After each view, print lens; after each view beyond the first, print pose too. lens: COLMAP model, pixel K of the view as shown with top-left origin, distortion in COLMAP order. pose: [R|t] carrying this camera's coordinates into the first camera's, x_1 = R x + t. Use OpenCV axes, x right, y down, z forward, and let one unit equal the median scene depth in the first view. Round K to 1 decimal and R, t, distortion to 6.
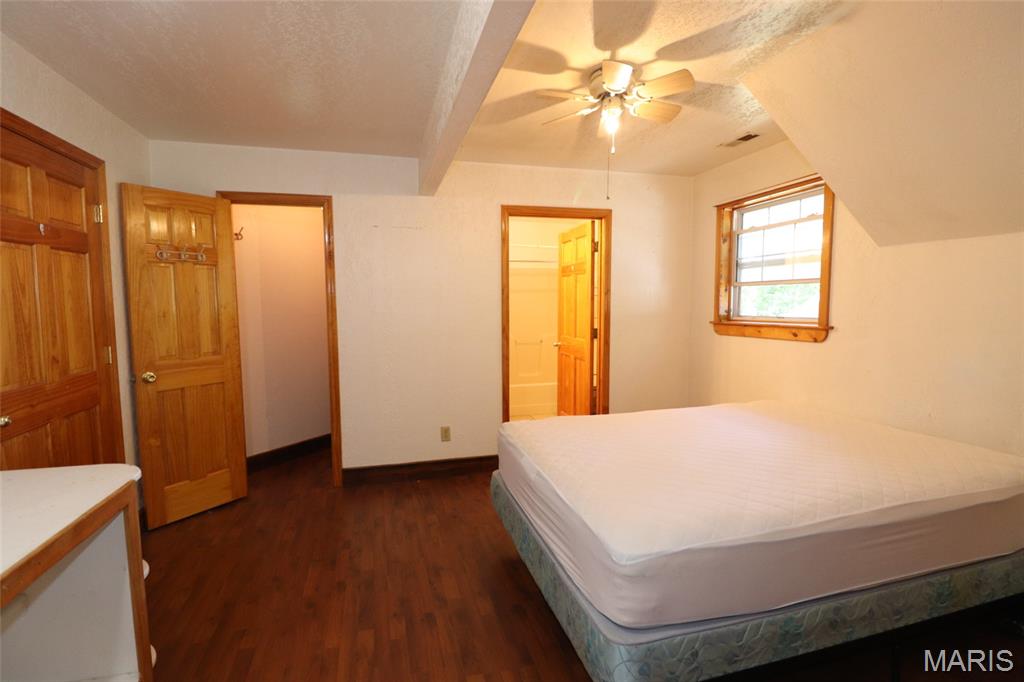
lens RADIAL K [[472.0, 0, 505.3], [0, 472.0, 343.0], [0, 0, 1]] dist [-0.013076, -0.007272]
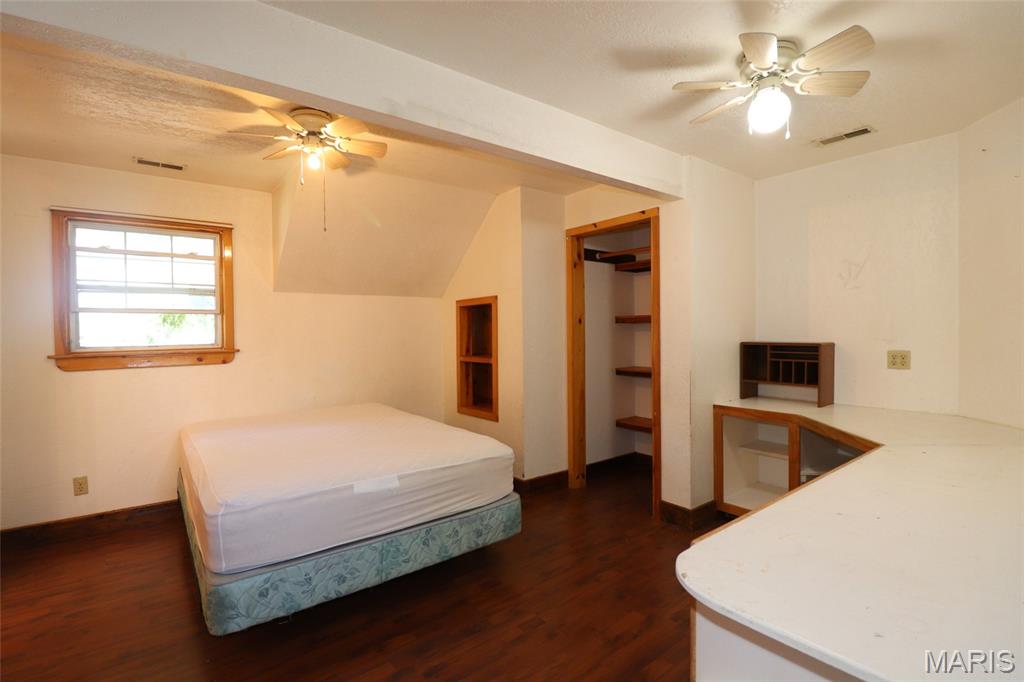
lens RADIAL K [[472.0, 0, 506.2], [0, 472.0, 337.1], [0, 0, 1]] dist [-0.013076, -0.007272]
pose [[-0.368763, 0.000345, 0.929523, -0.665043], [0.094052, 0.994882, 0.036943, -0.042545], [-0.924753, 0.101047, -0.366908, 0.723384]]
